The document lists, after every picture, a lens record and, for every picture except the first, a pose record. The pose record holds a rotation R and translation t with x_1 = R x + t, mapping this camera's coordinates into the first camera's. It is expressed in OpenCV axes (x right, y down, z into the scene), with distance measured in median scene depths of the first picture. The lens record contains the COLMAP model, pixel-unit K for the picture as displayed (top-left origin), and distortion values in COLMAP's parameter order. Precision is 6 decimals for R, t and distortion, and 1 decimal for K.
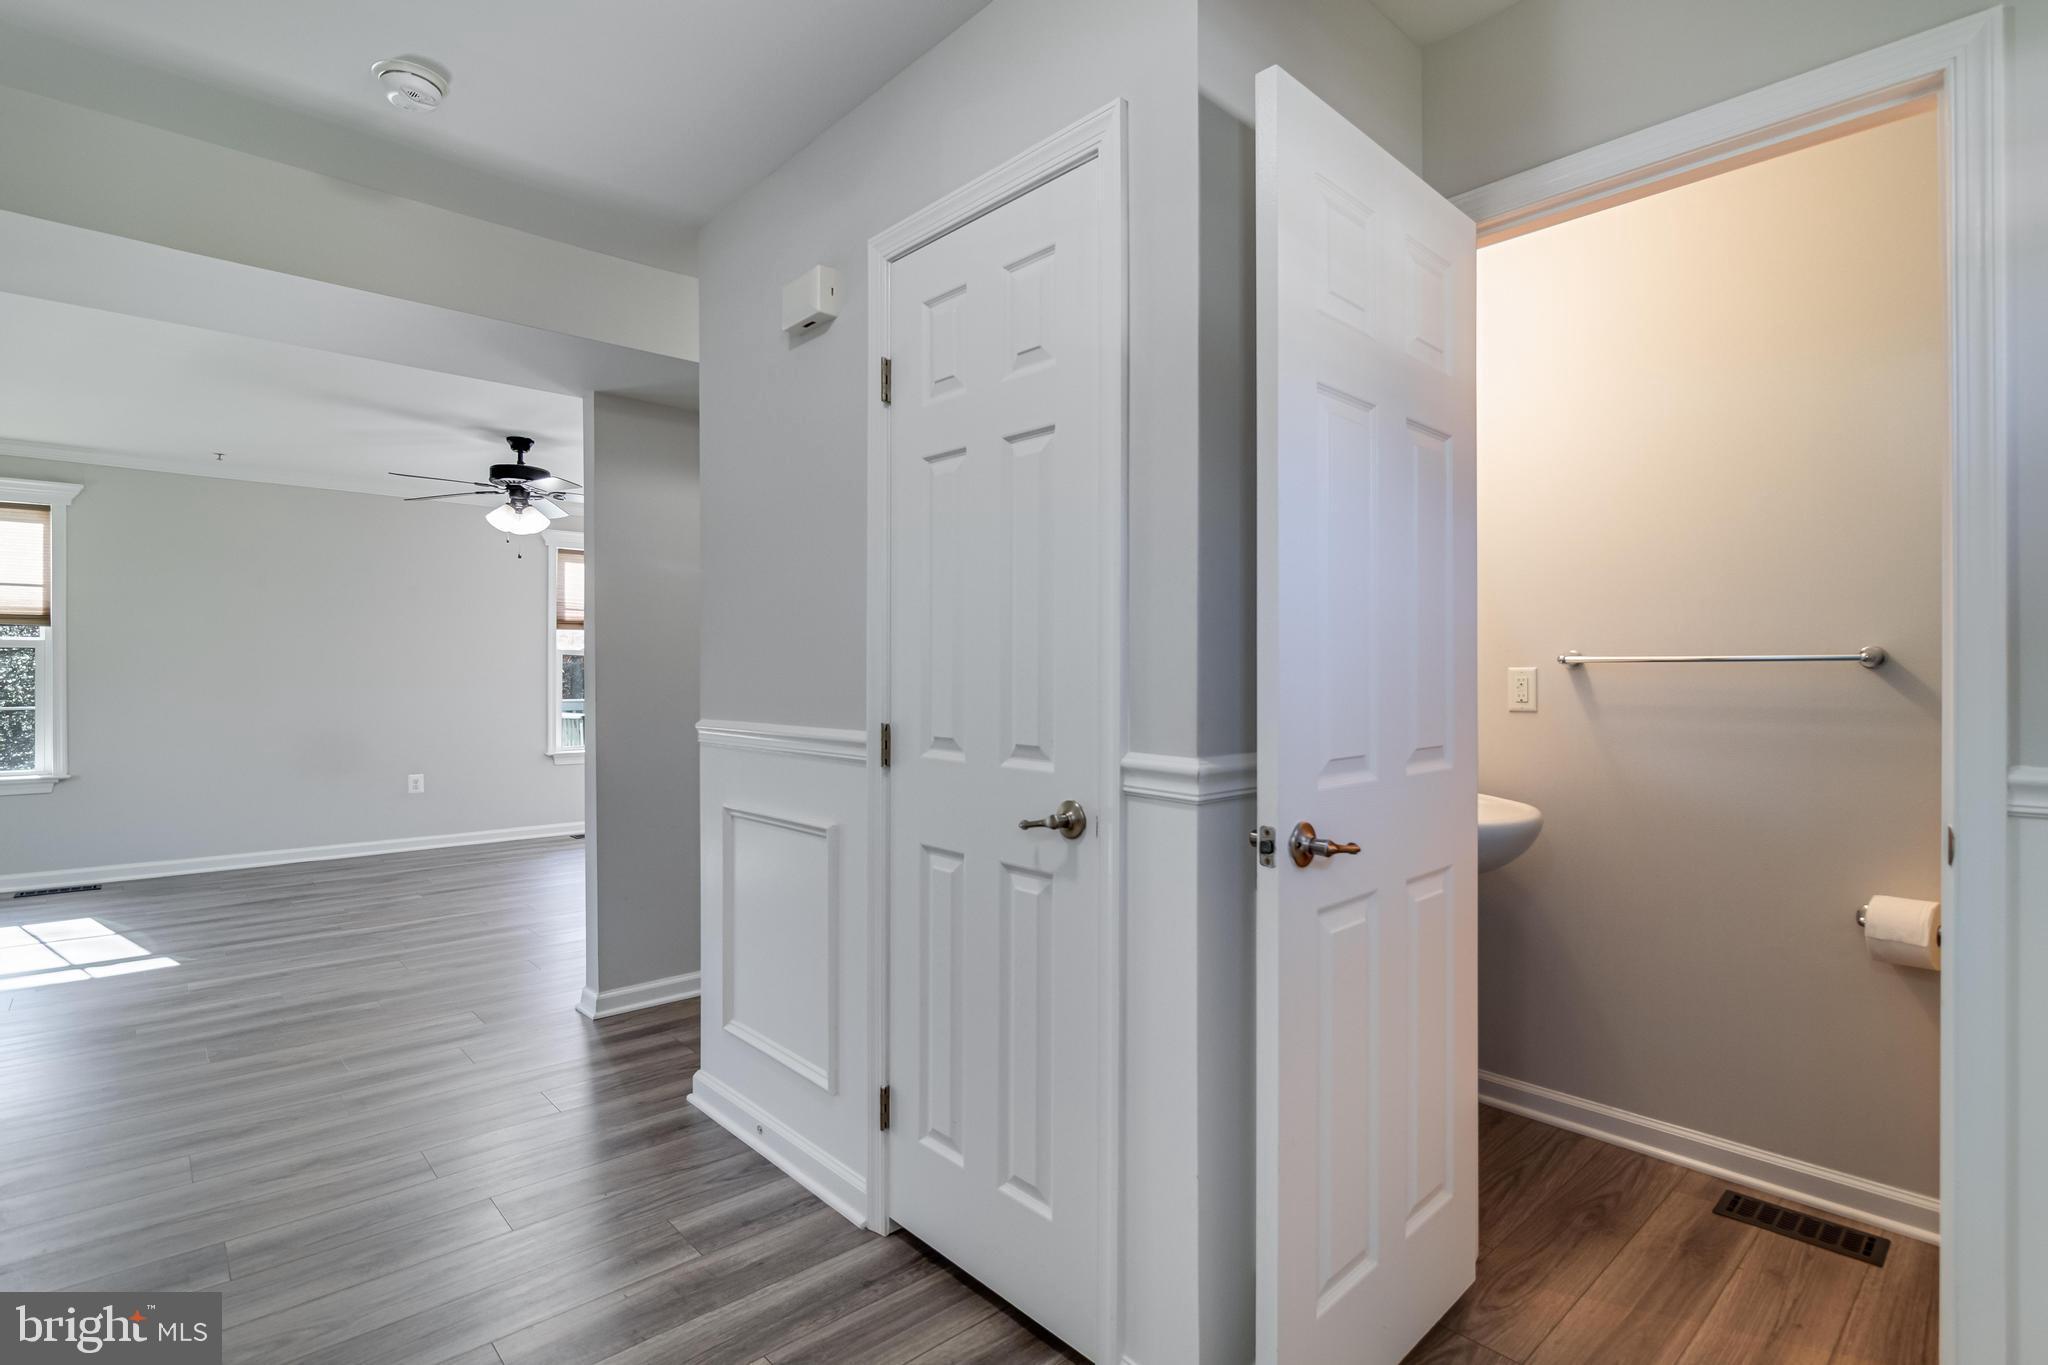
lens RADIAL K [[988.7, 0, 1022.4], [0, 988.7, 669.1], [0, 0, 1]] dist [-0.003358, -0.000595]
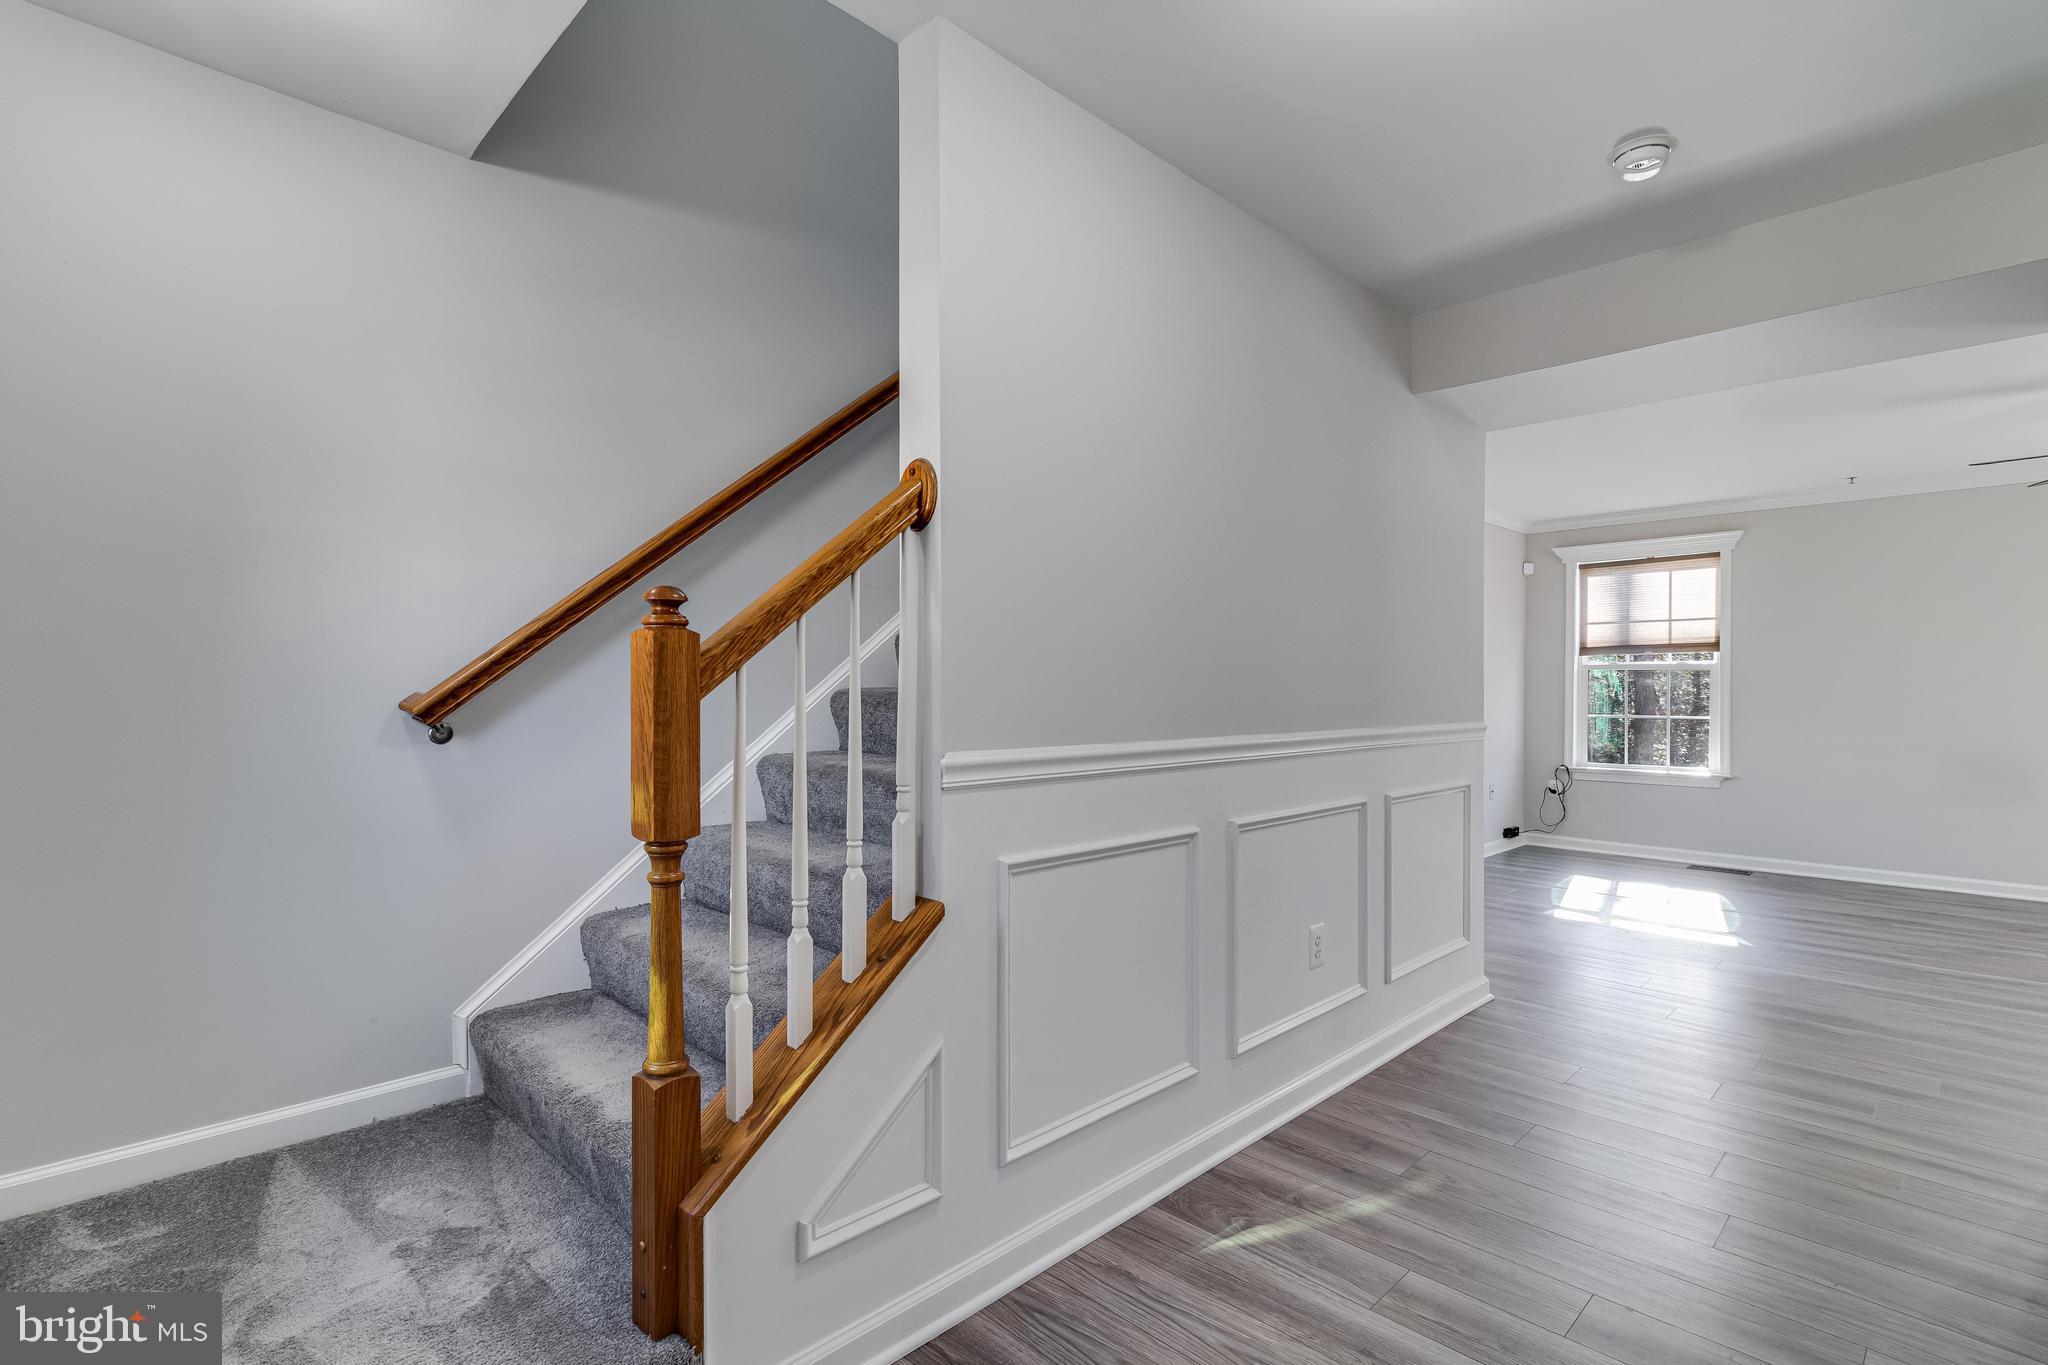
lens RADIAL K [[948.0, 0, 1018.5], [0, 948.0, 696.3], [0, 0, 1]] dist [-0.000870, -0.000495]
pose [[0.041026, 0.005612, -0.999142, 0.145925], [0.007742, 0.999952, 0.005934, -0.001803], [0.999128, -0.007978, 0.040980, 0.089769]]
